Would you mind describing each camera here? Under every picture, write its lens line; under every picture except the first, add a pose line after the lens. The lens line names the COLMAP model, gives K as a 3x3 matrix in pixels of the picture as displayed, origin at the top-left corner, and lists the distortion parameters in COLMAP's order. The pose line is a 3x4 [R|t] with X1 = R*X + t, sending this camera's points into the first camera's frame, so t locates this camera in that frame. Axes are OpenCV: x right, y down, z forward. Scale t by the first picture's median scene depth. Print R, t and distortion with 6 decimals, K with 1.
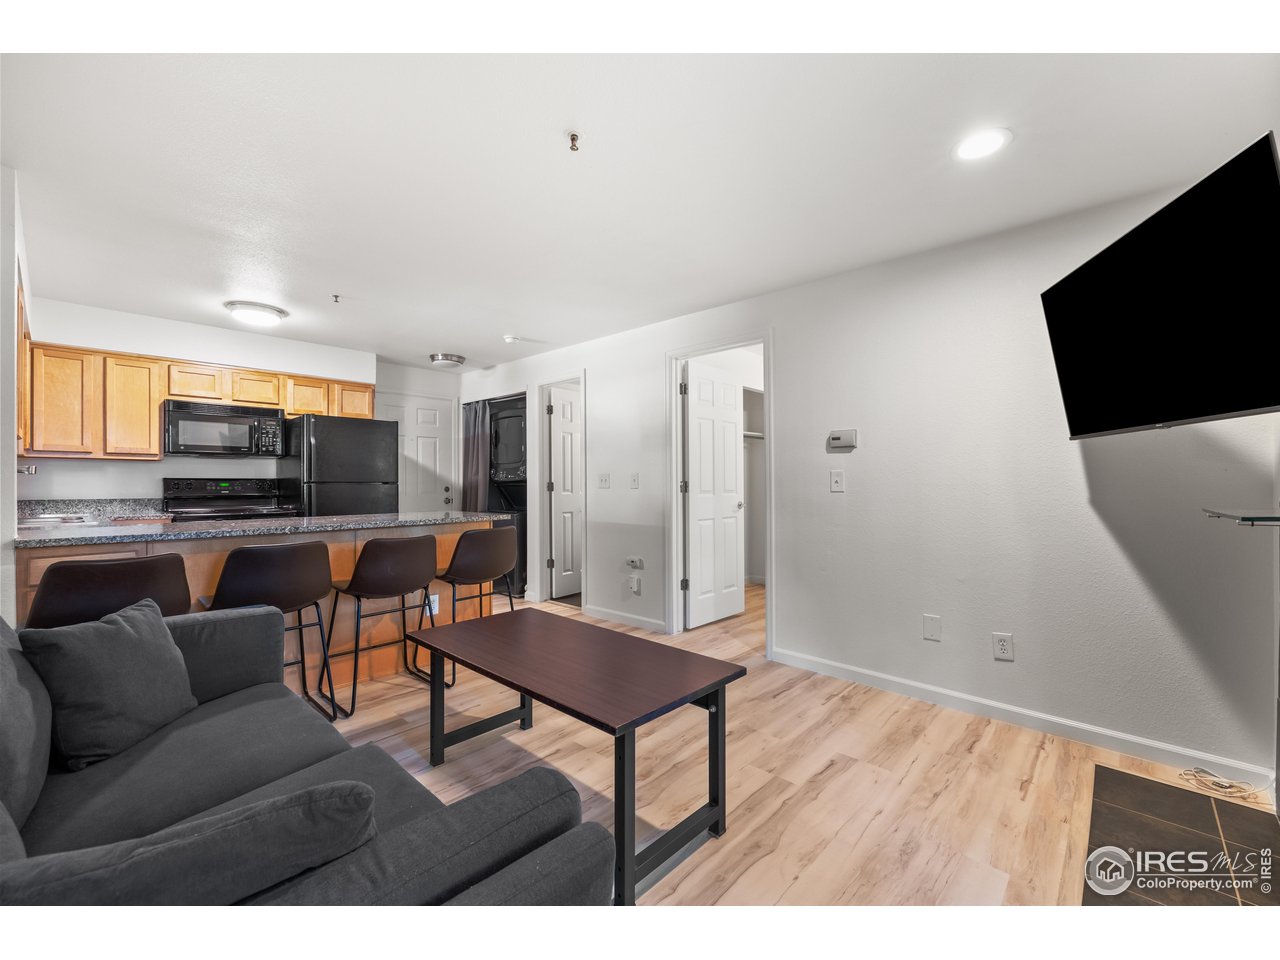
lens RADIAL K [[530.4, 0, 639.7], [0, 530.4, 483.3], [0, 0, 1]] dist [-0.002492, 0.000076]
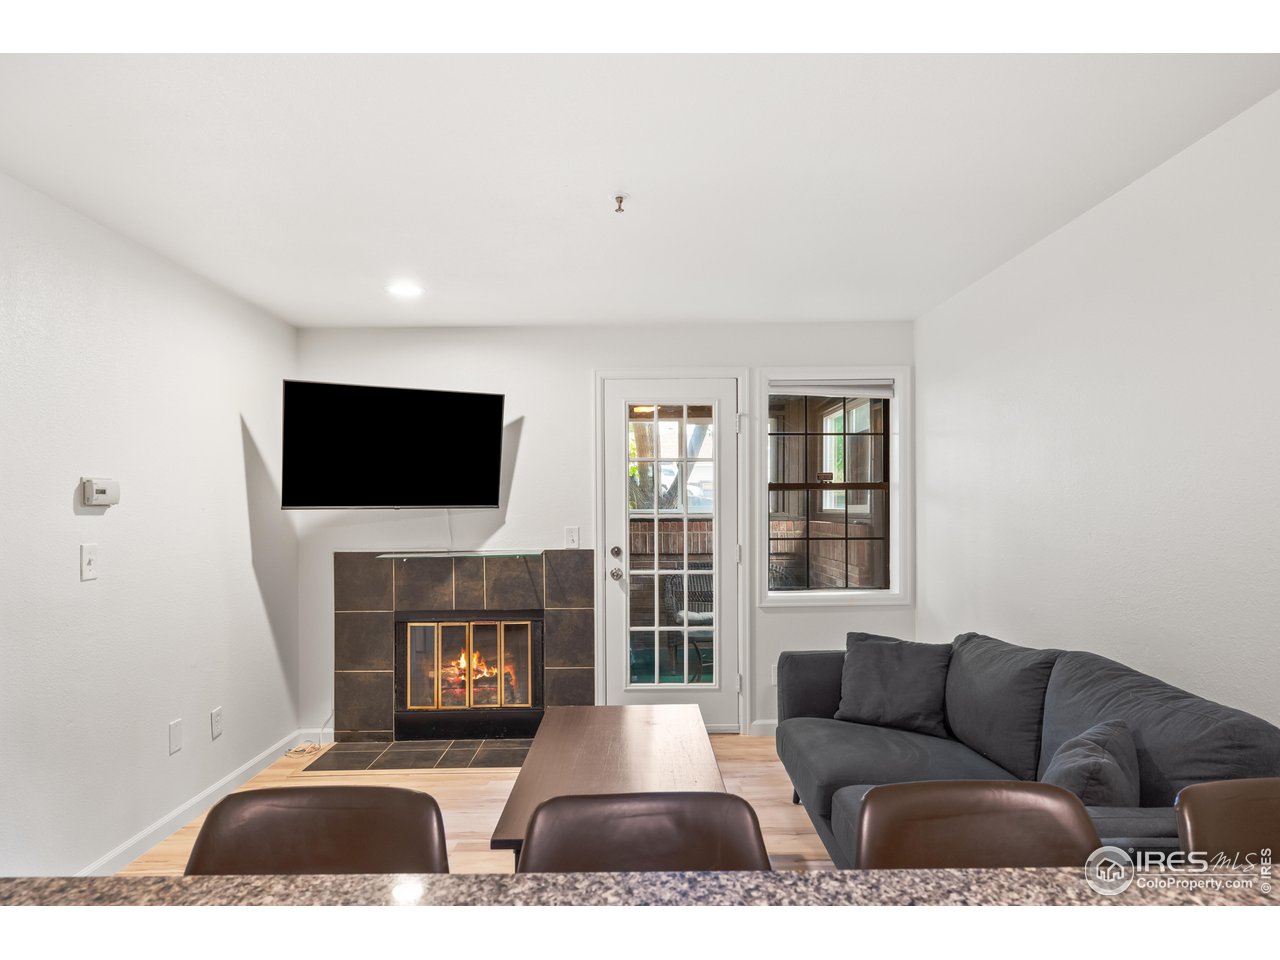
lens RADIAL K [[748.5, 0, 639.5], [0, 748.5, 496.3], [0, 0, 1]] dist [-0.013405, -0.000734]
pose [[-0.678554, 0.013252, 0.734431, -0.487127], [0.010462, 0.999910, -0.008376, -0.046875], [-0.734476, 0.002000, -0.678632, 0.809130]]
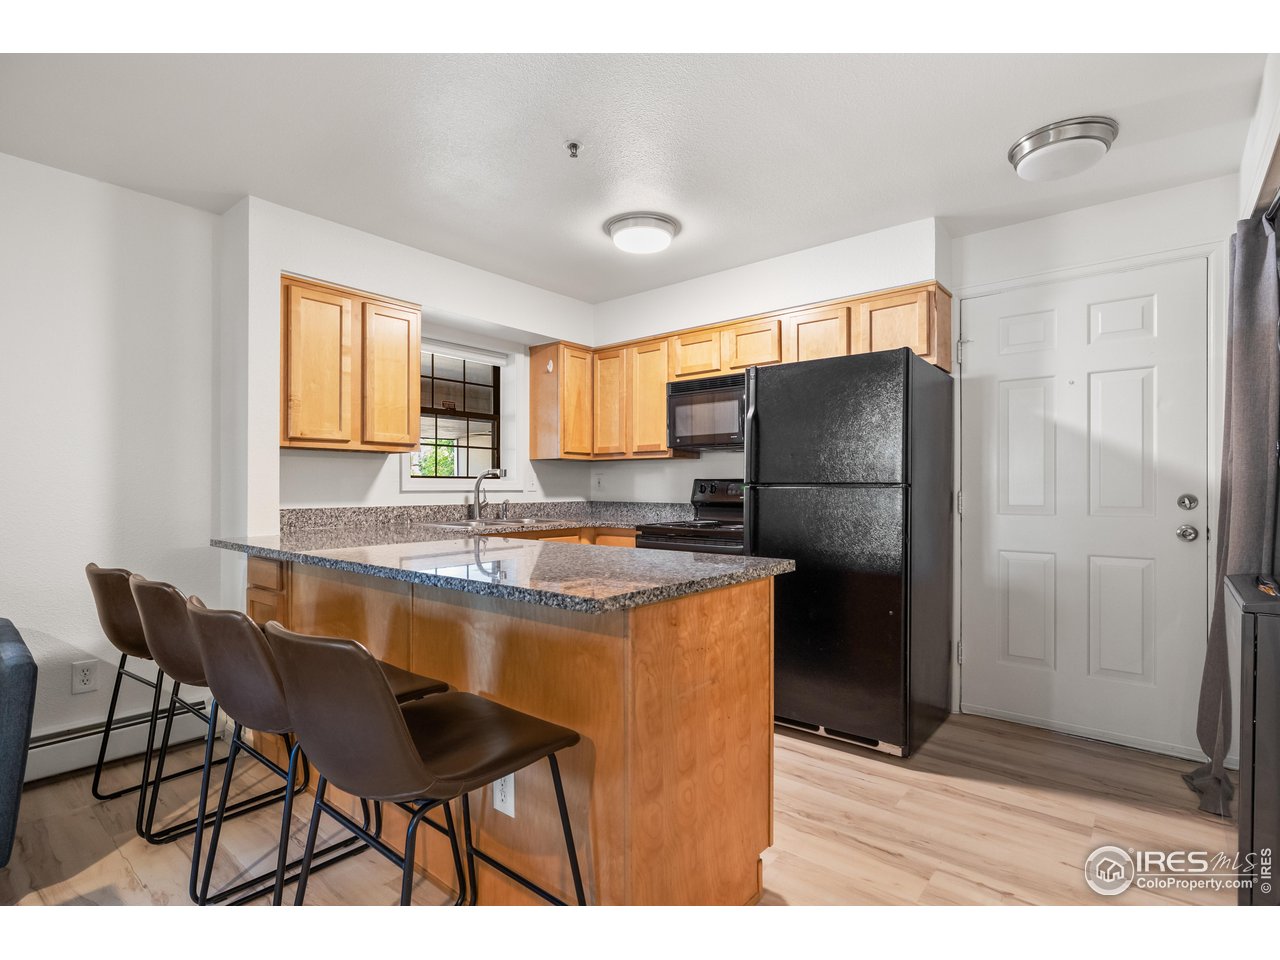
lens RADIAL K [[626.7, 0, 645.0], [0, 626.7, 490.7], [0, 0, 1]] dist [0.001836, 0.000195]
pose [[0.062008, 0.008499, -0.998039, 0.063826], [0.000110, 0.999964, 0.008523, -0.000297], [0.998076, -0.000639, 0.062005, 0.832227]]
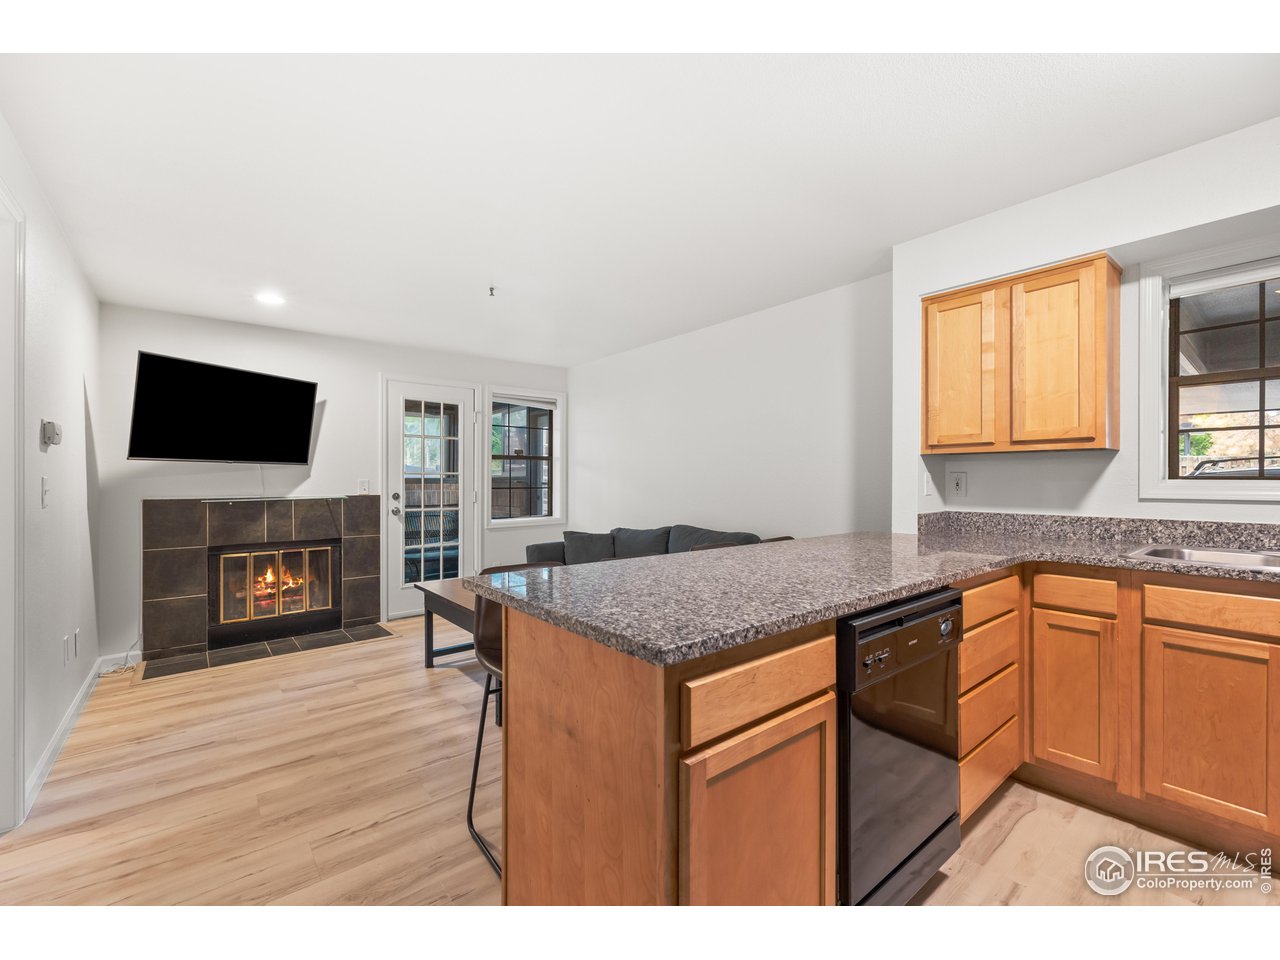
lens RADIAL K [[546.4, 0, 634.8], [0, 546.4, 479.3], [0, 0, 1]] dist [-0.003002, -0.000845]
pose [[-0.988468, 0.004023, 0.151379, -0.367728], [0.003859, 0.999992, -0.001379, -0.012675], [-0.151383, -0.000779, -0.988475, 1.156931]]
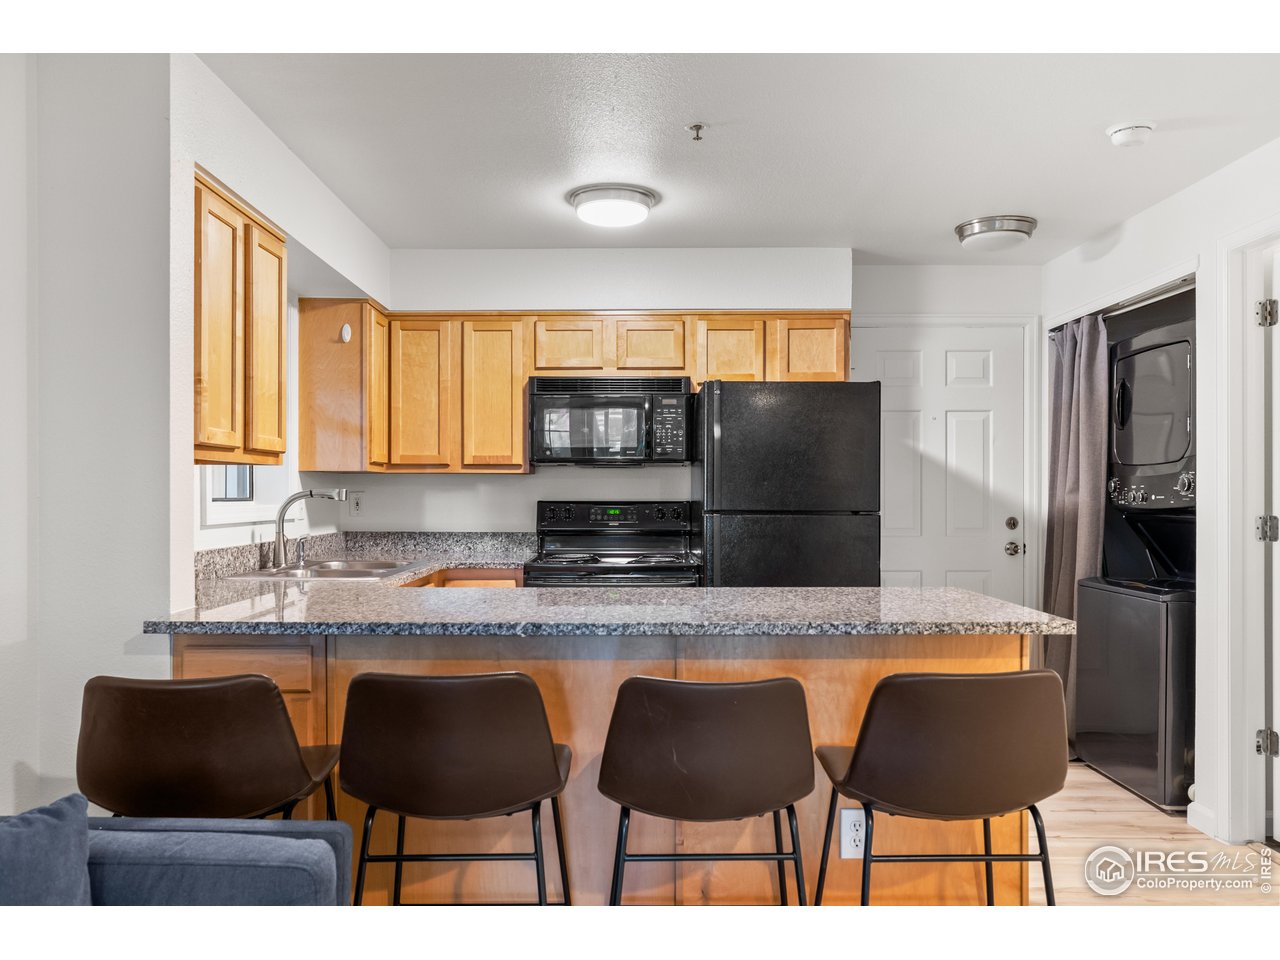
lens RADIAL K [[929.5, 0, 644.0], [0, 929.5, 497.7], [0, 0, 1]] dist [-0.005304, -0.004560]
pose [[0.676655, 0.007186, -0.736265, 0.008342], [-0.002821, 0.999970, 0.007166, -0.021538], [0.736295, -0.002772, 0.676655, 0.326322]]
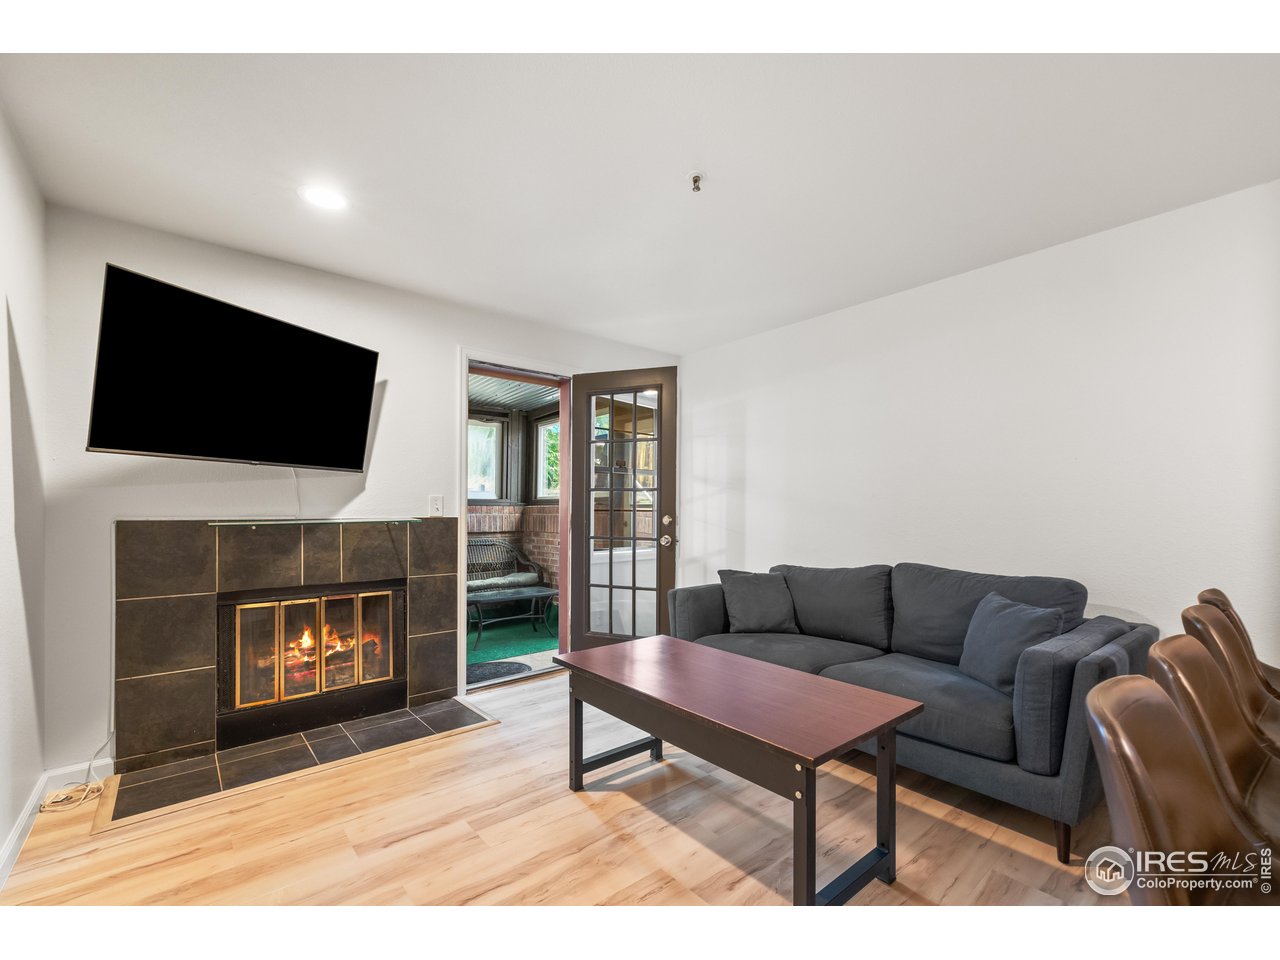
lens RADIAL K [[546.4, 0, 637.9], [0, 546.4, 508.7], [0, 0, 1]] dist [-0.003002, -0.000845]
pose [[-0.990987, -0.002555, 0.133932, -0.066502], [-0.002564, 0.999997, 0.000108, 0.001719], [-0.133932, -0.000237, -0.990990, 0.899713]]
